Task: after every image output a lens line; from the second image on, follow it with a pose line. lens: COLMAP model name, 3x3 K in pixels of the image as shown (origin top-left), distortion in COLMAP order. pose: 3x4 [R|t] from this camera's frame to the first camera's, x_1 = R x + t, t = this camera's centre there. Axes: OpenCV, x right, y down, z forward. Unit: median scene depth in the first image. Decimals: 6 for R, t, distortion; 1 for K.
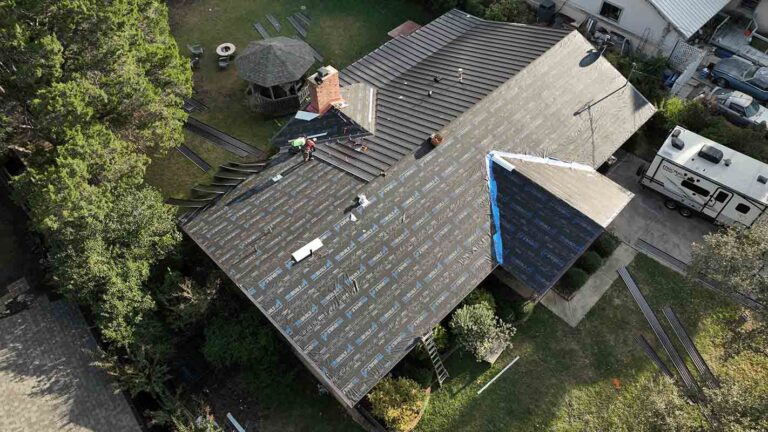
lens RADIAL K [[539.9, 0, 384.0], [0, 539.9, 216.0], [0, 0, 1]] dist [0.010154, 0.008292]
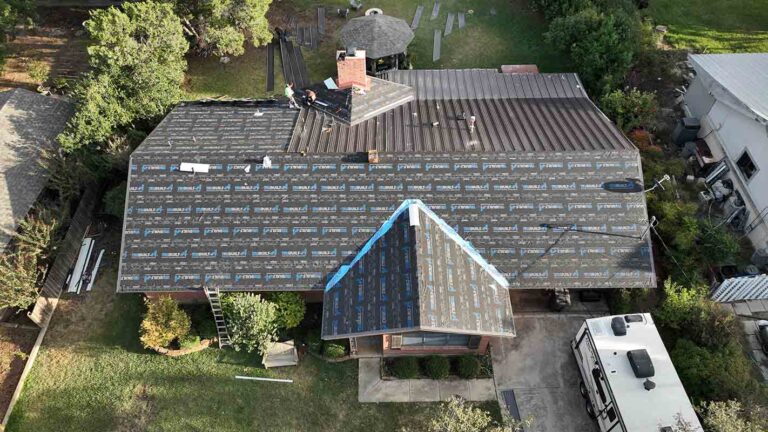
lens RADIAL K [[539.9, 0, 384.0], [0, 539.9, 216.0], [0, 0, 1]] dist [0.010154, 0.008292]
pose [[0.713099, 0.554569, -0.428885, 0.559563], [-0.555102, 0.820300, 0.137731, -0.188533], [0.428196, 0.139859, 0.892798, 0.144856]]
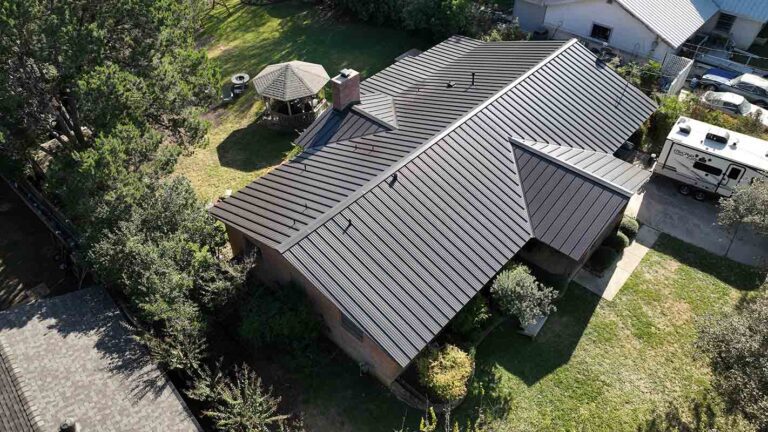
lens RADIAL K [[539.9, 0, 384.0], [0, 539.9, 216.0], [0, 0, 1]] dist [0.010154, 0.008292]
pose [[0.998606, -0.037859, 0.036786, -0.088467], [0.043081, 0.987212, -0.153480, 0.173729], [-0.030505, 0.154851, 0.987467, 0.005230]]
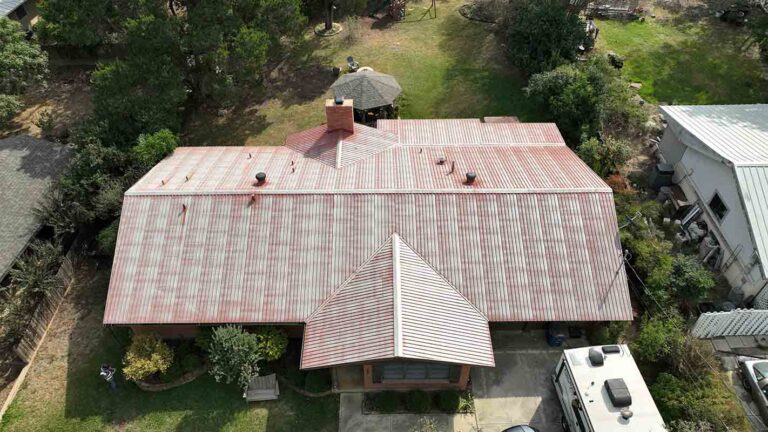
lens RADIAL K [[539.9, 0, 384.0], [0, 539.9, 216.0], [0, 0, 1]] dist [0.010154, 0.008292]
pose [[0.710653, 0.500529, -0.494412, 0.623678], [-0.557406, 0.829351, 0.038412, -0.166310], [0.429268, 0.248291, 0.868378, 0.140331]]
